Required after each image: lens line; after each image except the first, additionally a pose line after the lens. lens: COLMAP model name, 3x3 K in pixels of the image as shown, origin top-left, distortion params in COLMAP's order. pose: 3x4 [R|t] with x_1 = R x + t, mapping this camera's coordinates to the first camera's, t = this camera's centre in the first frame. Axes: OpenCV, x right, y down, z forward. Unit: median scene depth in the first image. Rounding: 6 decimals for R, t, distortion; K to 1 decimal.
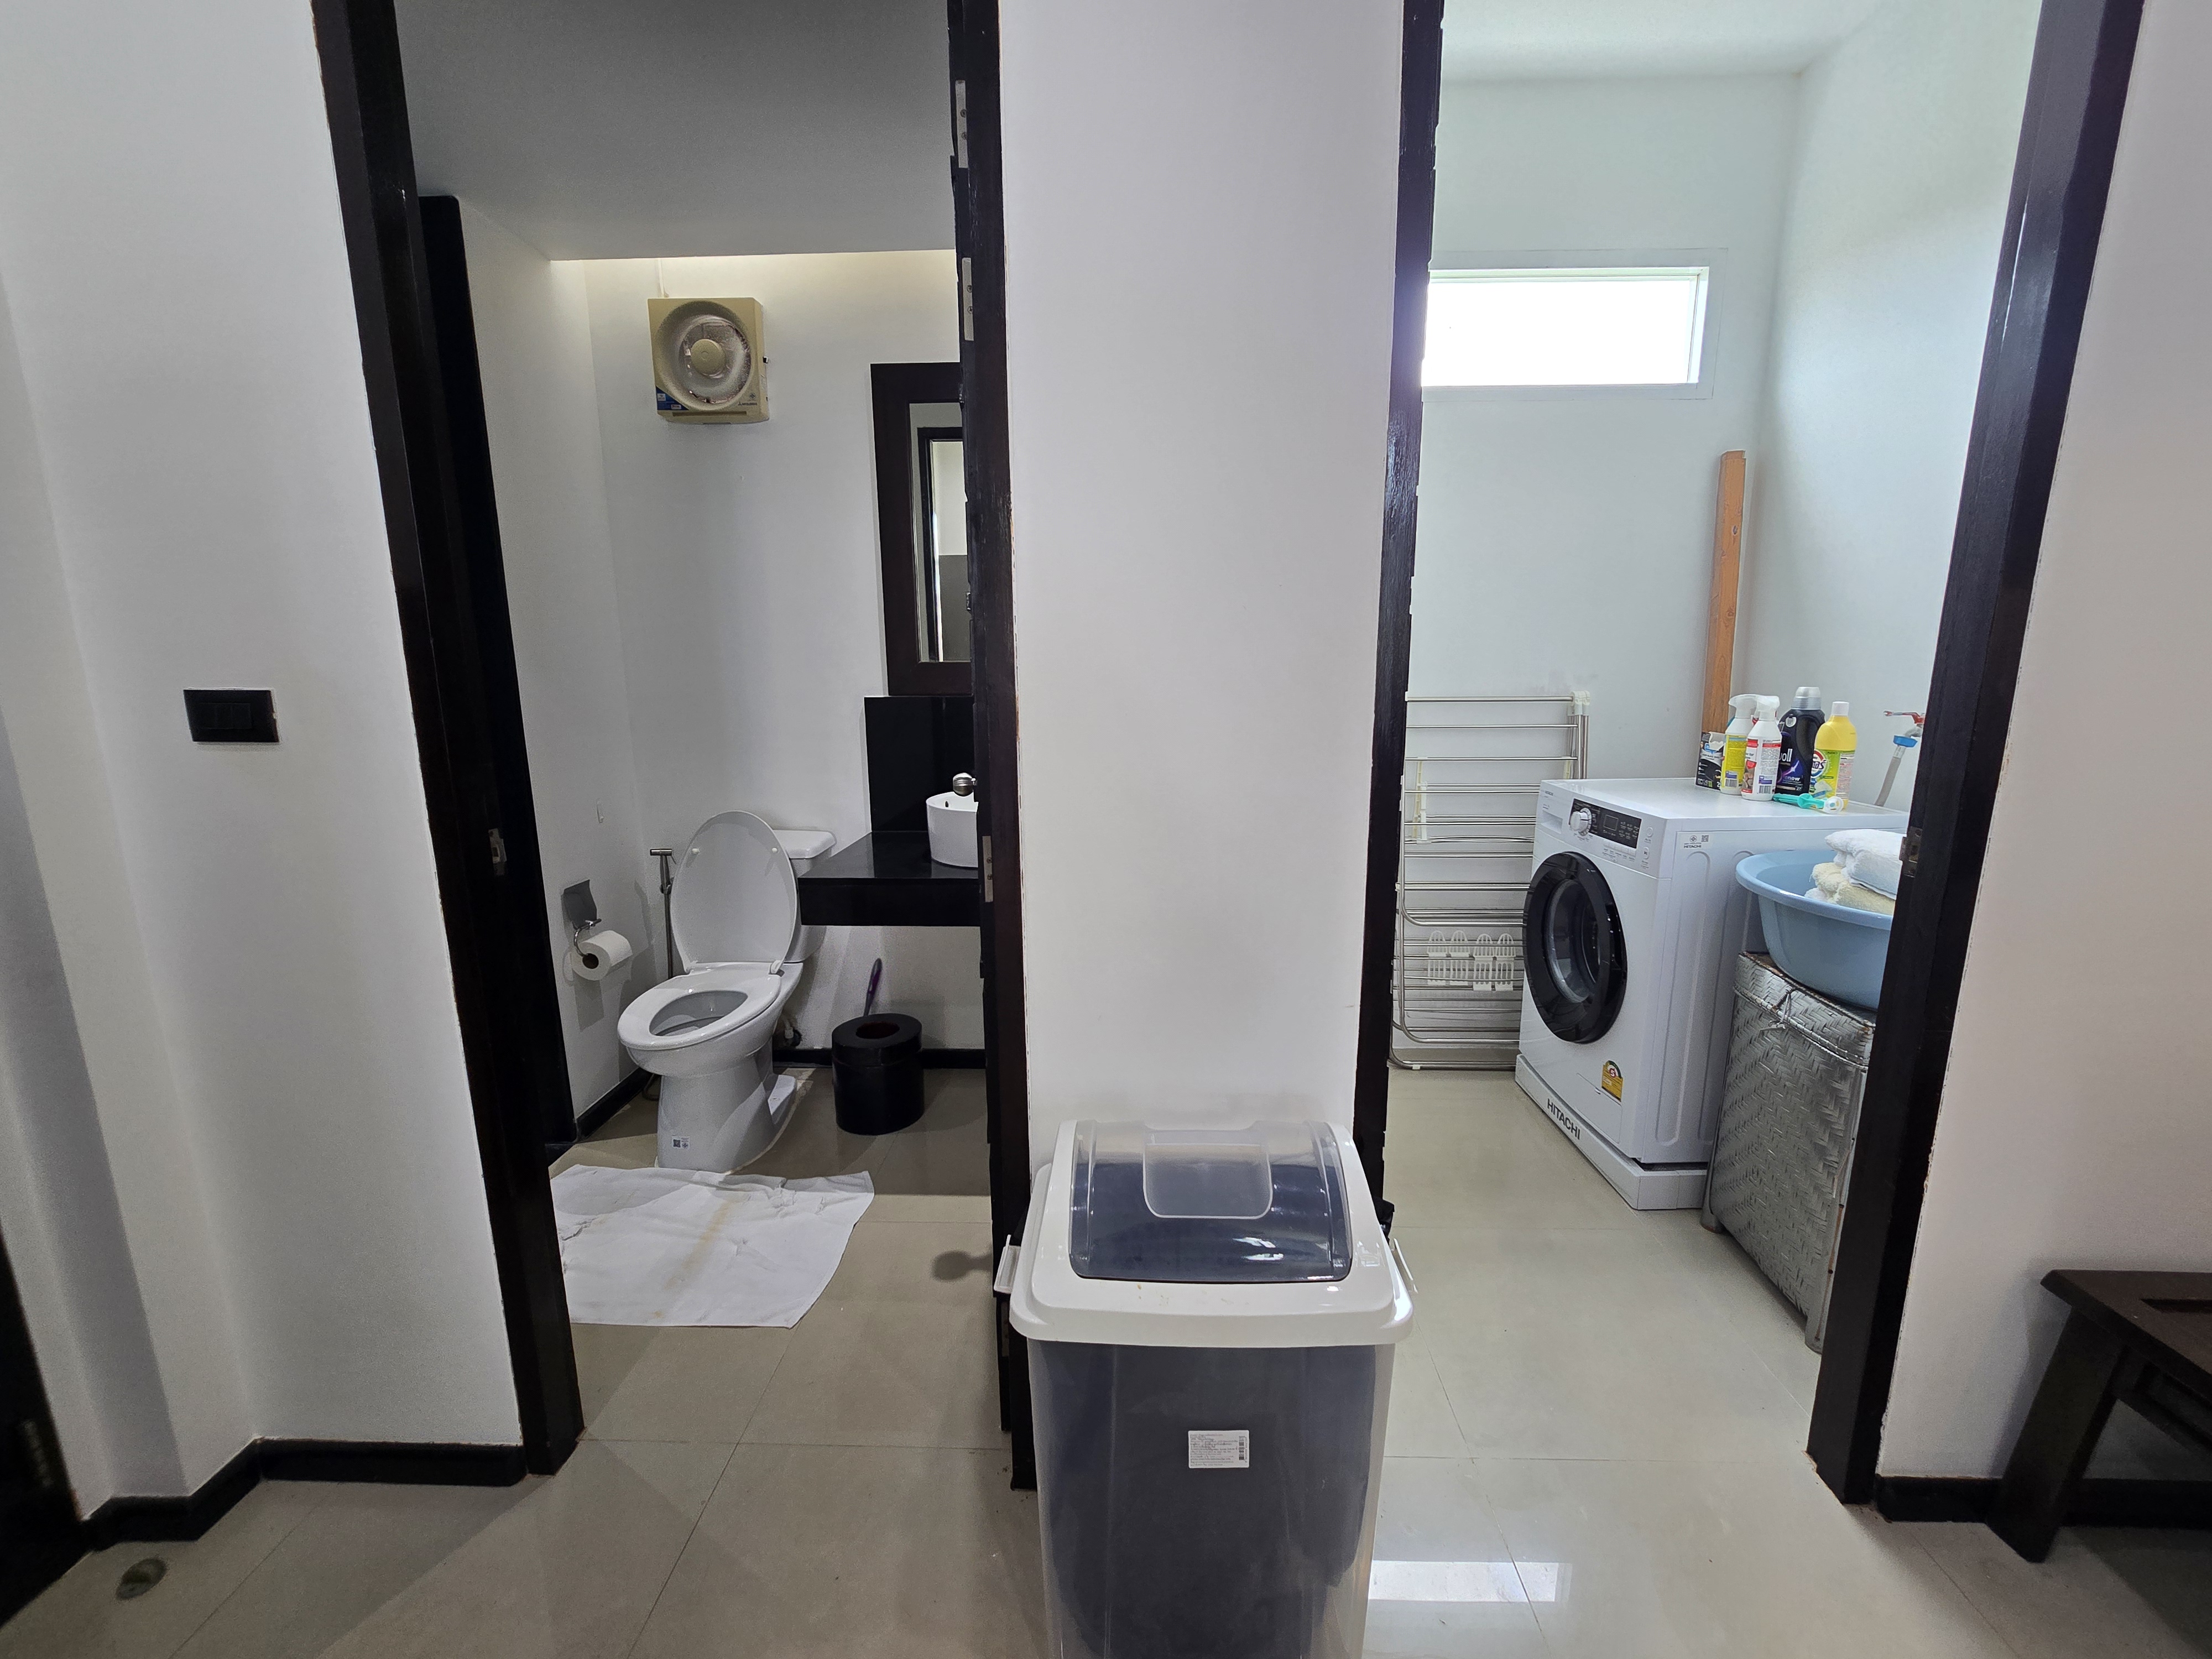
lens RADIAL K [[909.5, 0, 1123.6], [0, 909.5, 832.1], [0, 0, 1]] dist [-0.004533, 0.000487]
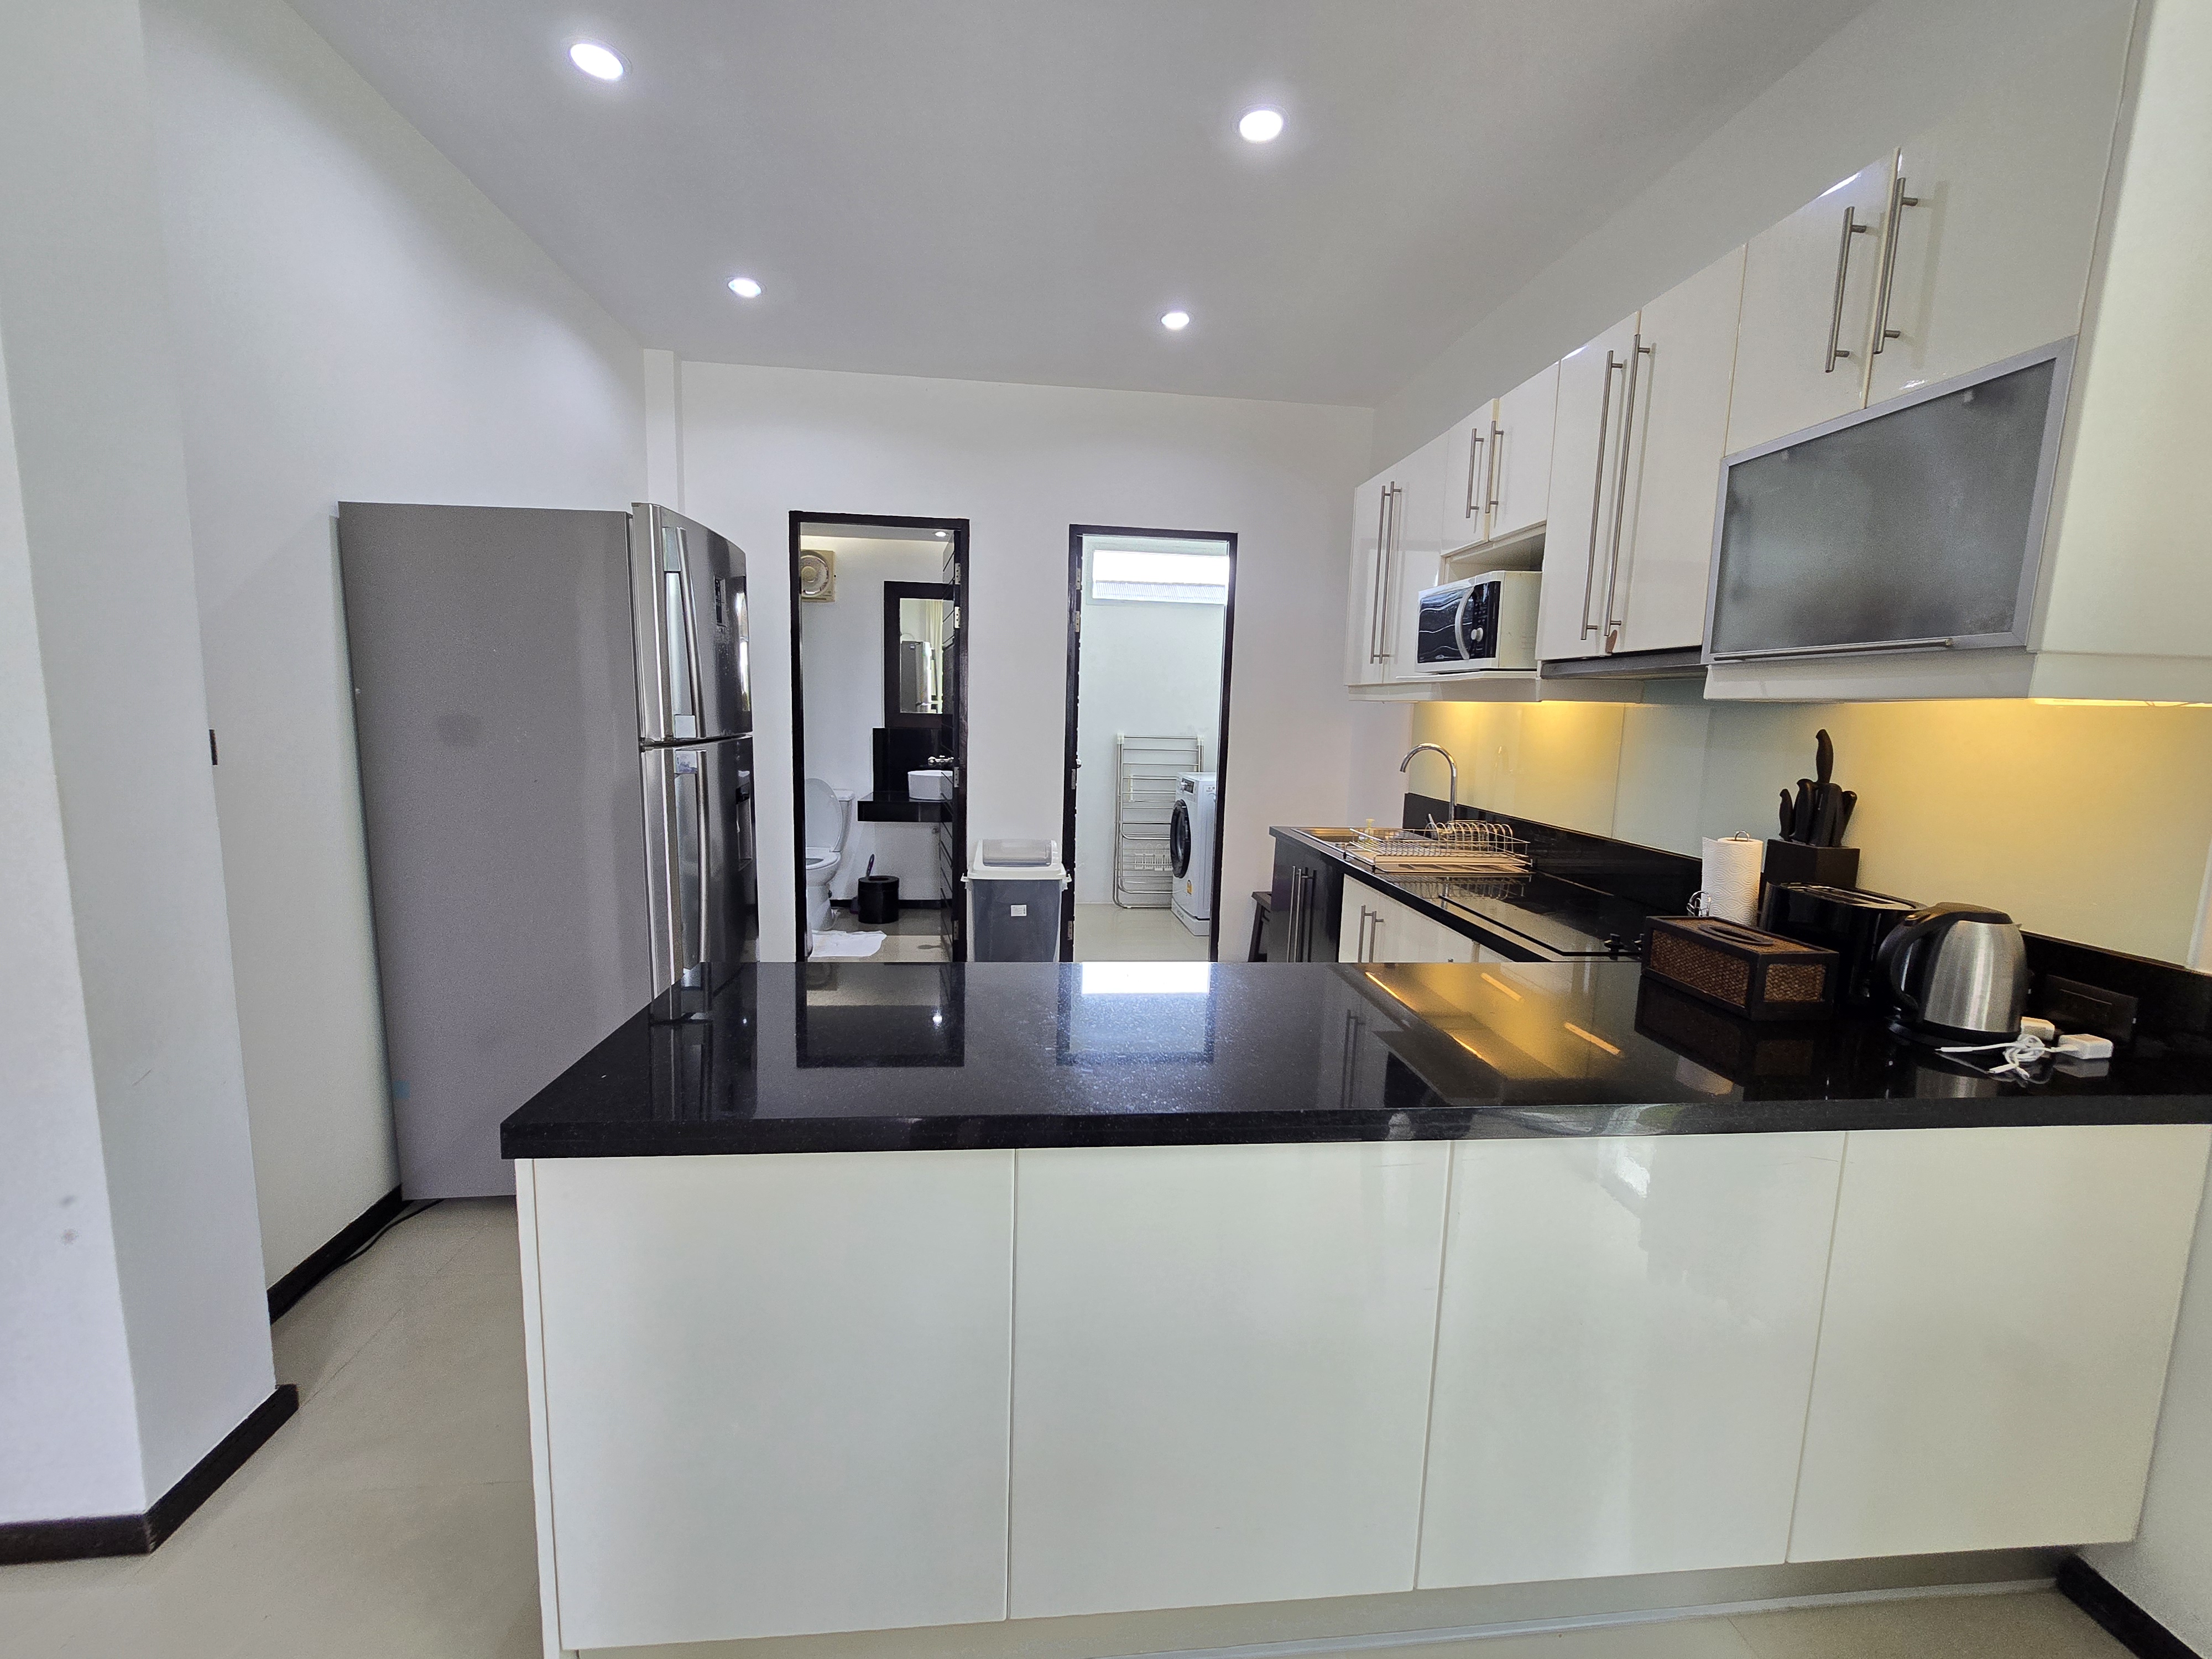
lens RADIAL K [[909.5, 0, 1092.0], [0, 909.5, 833.0], [0, 0, 1]] dist [-0.004533, 0.000487]
pose [[0.992826, 0.016298, 0.118455, -0.022565], [-0.010224, 0.998610, -0.051706, 0.213472], [-0.119133, 0.050124, 0.991612, -1.227152]]
